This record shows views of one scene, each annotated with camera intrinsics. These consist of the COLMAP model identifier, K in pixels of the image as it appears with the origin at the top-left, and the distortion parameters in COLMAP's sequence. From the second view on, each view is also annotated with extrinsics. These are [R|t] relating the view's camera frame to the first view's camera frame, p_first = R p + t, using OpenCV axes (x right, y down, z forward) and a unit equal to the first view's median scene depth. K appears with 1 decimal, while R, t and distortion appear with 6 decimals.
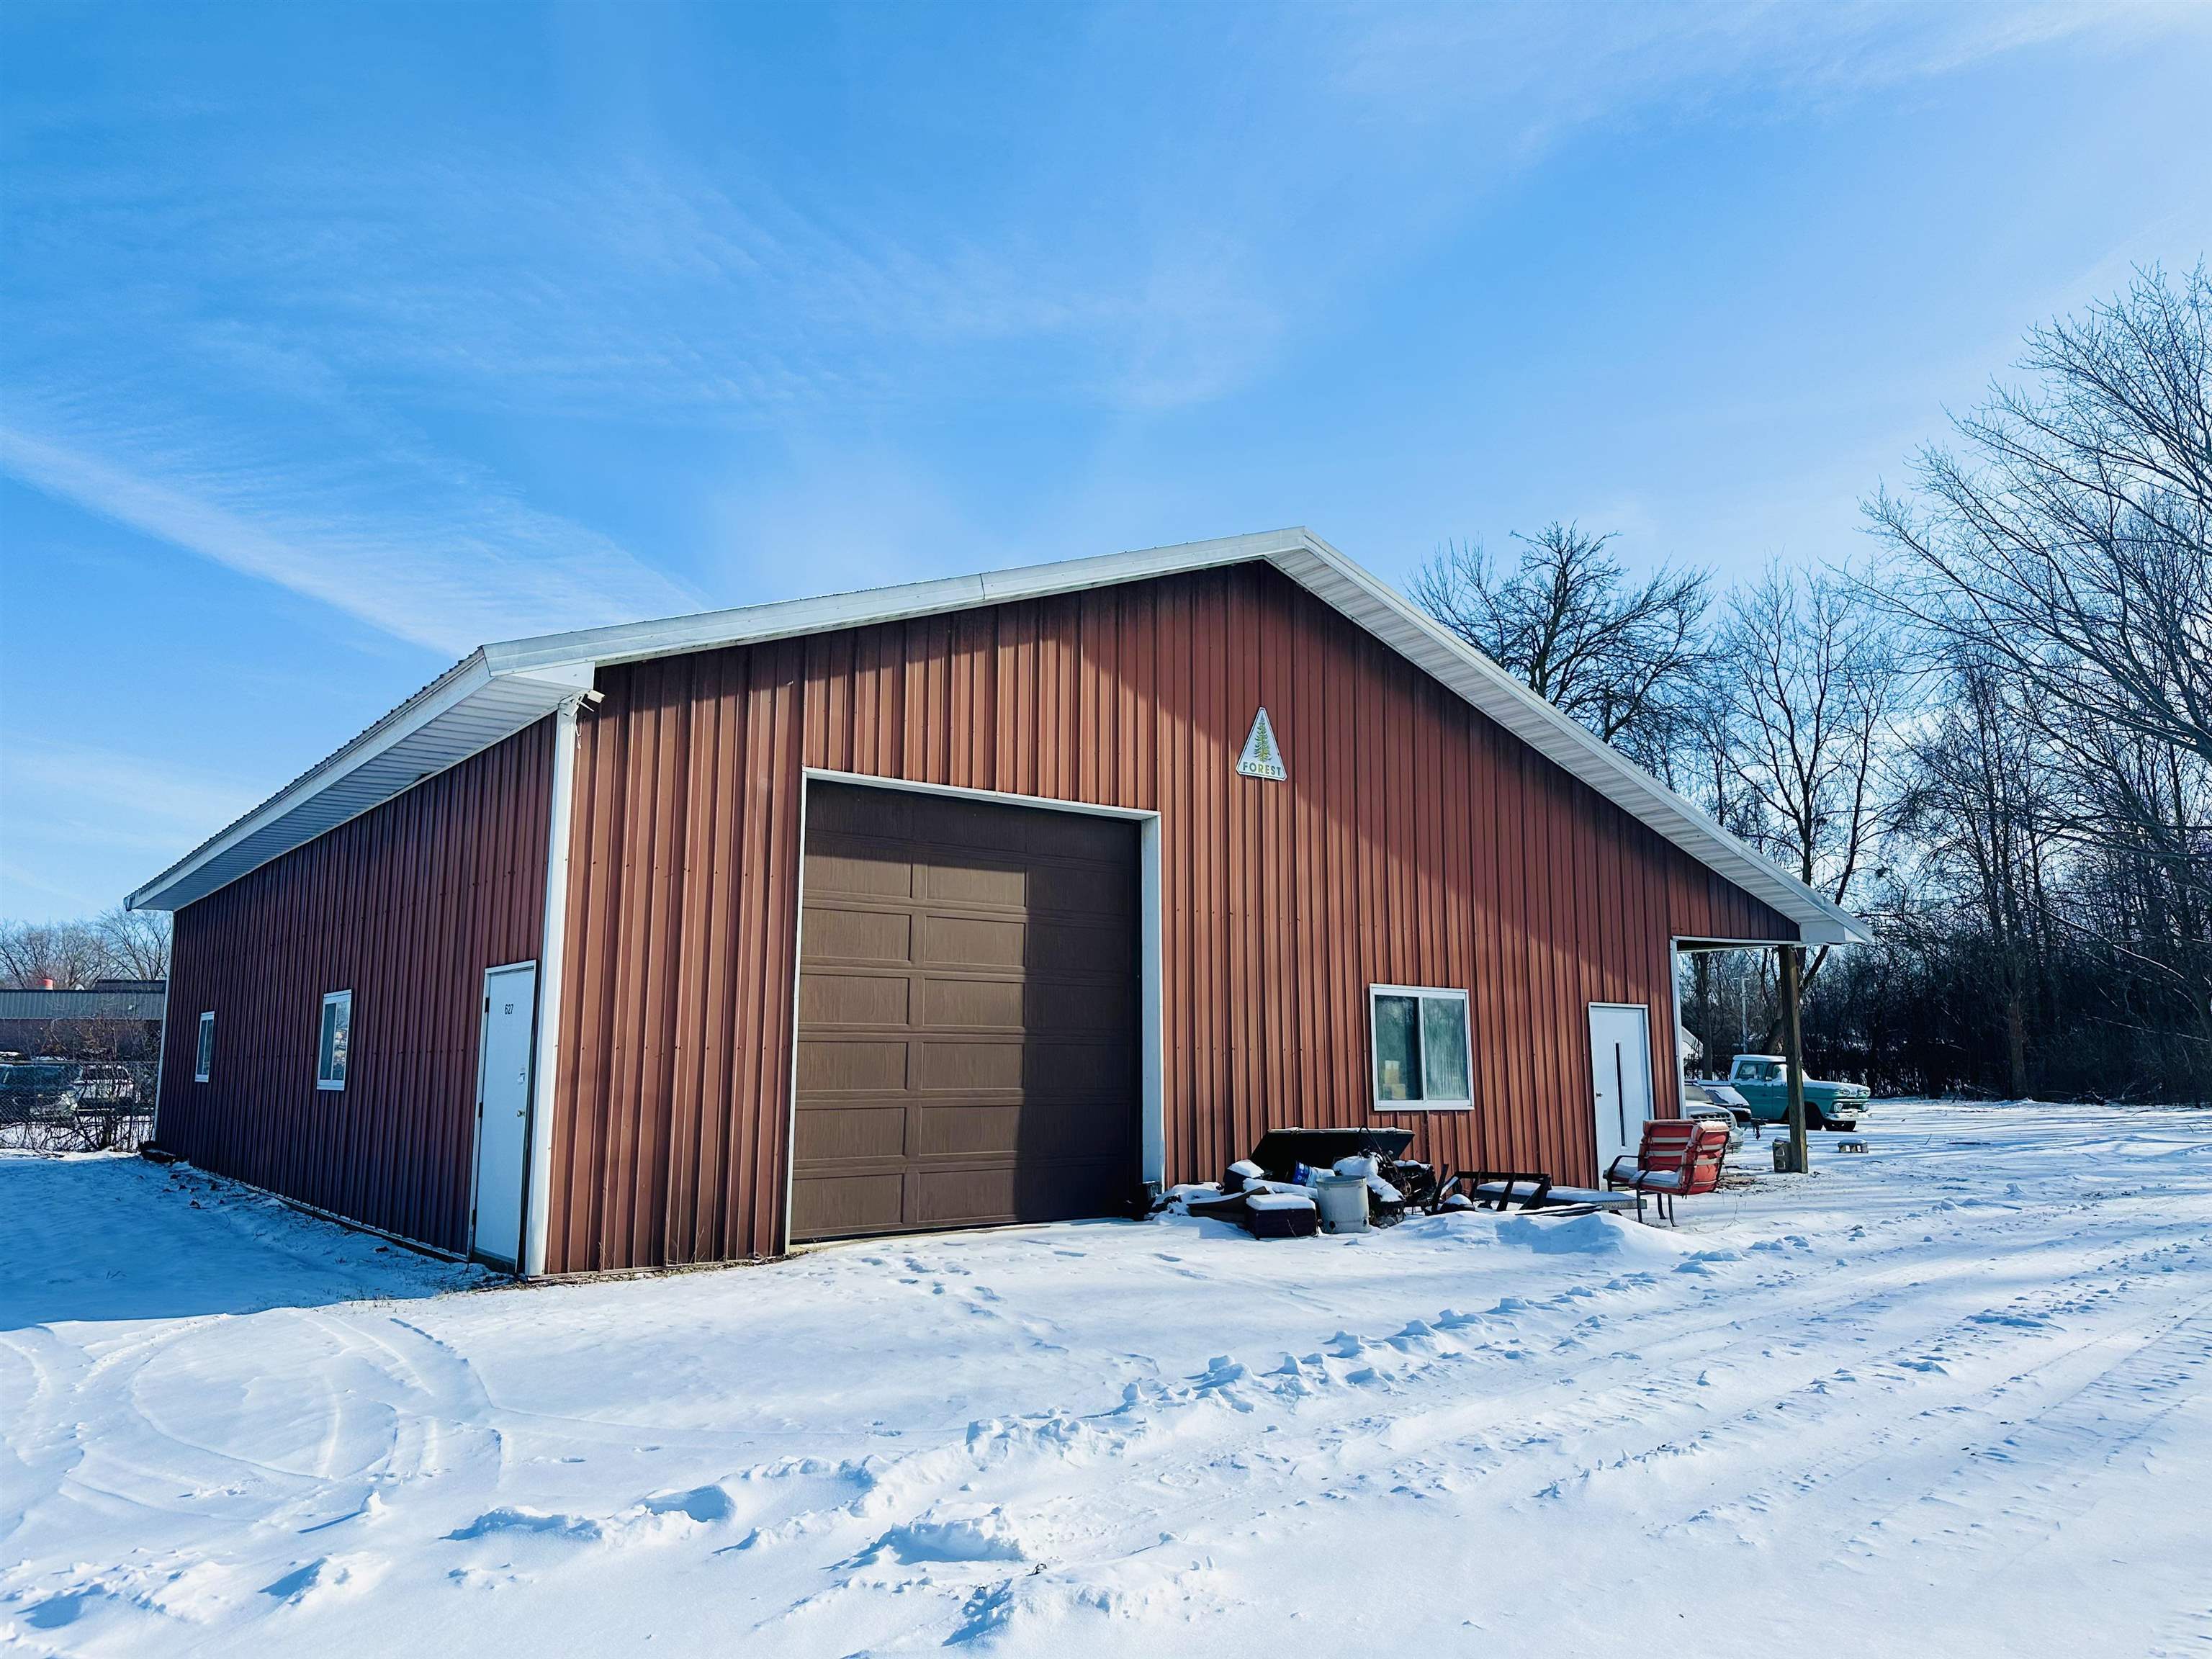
lens RADIAL K [[1492.0, 0, 1113.6], [0, 1492.0, 833.3], [0, 0, 1]] dist [0.042632, -0.040357]
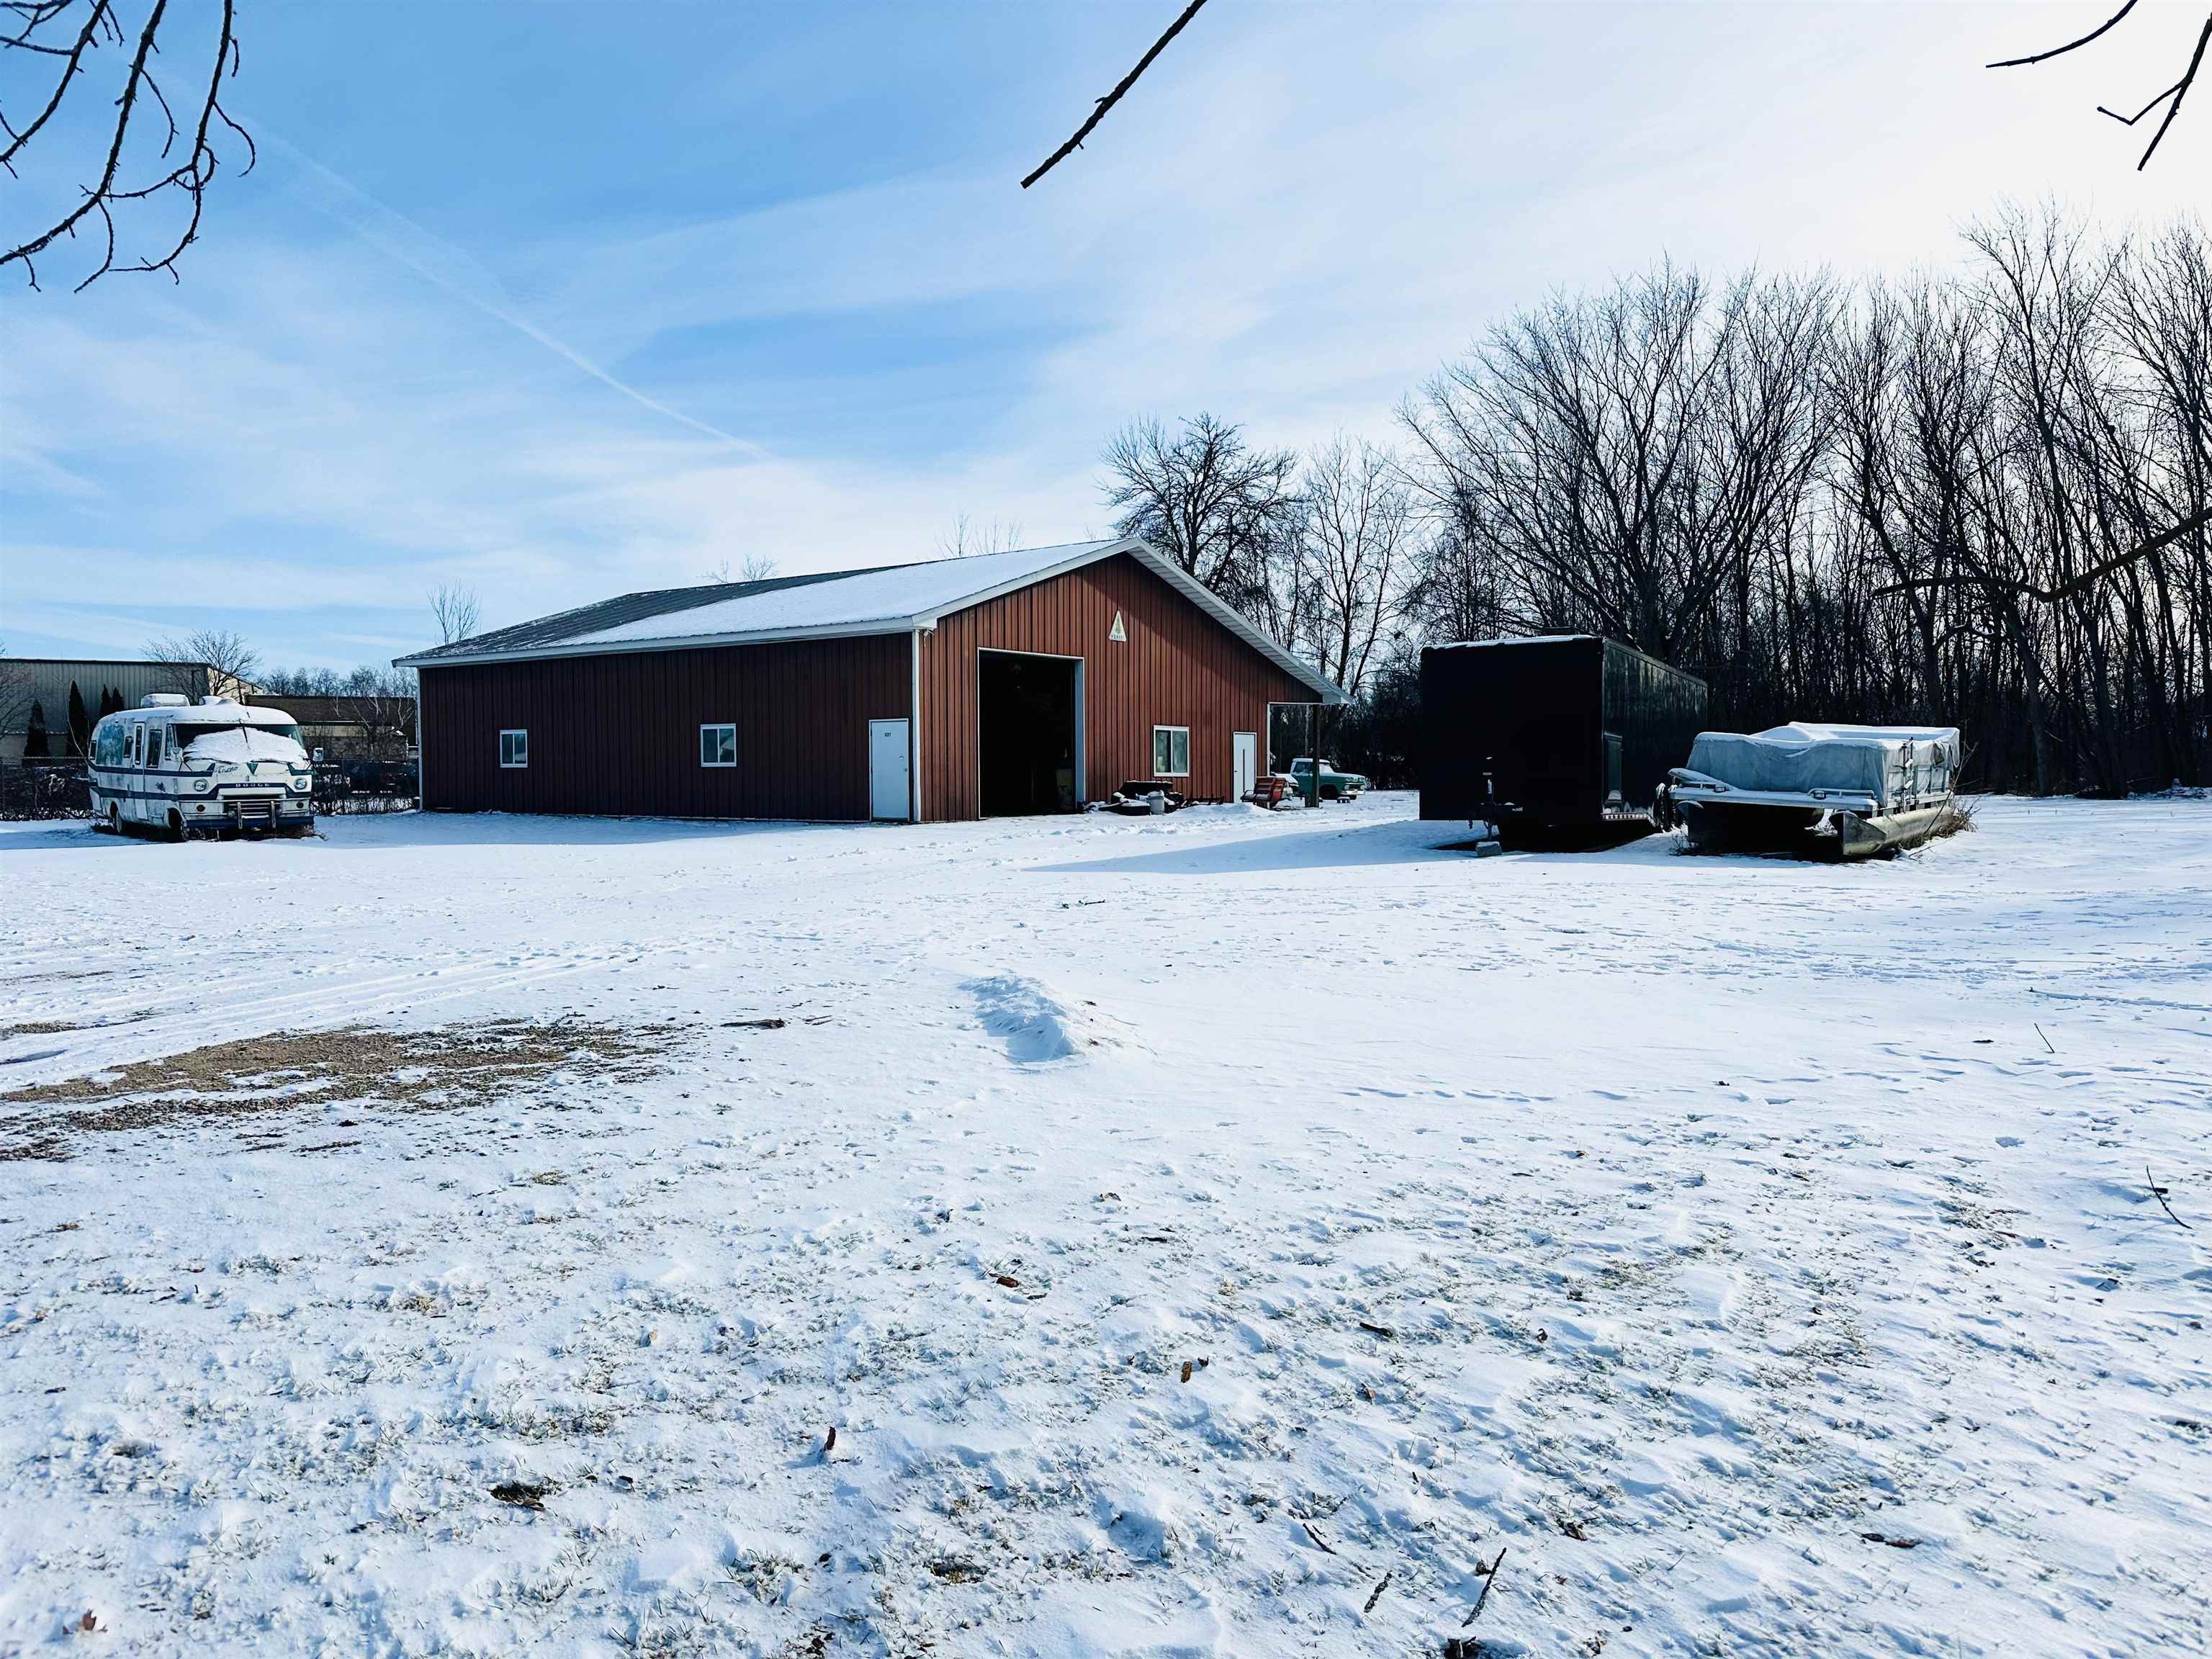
lens RADIAL K [[1492.0, 0, 1126.1], [0, 1492.0, 842.5], [0, 0, 1]] dist [0.042632, -0.040357]
pose [[0.962818, -0.013962, 0.269790, -0.179833], [-0.038907, 0.981086, 0.189621, -0.057529], [-0.267335, -0.193067, 0.944064, -0.446841]]
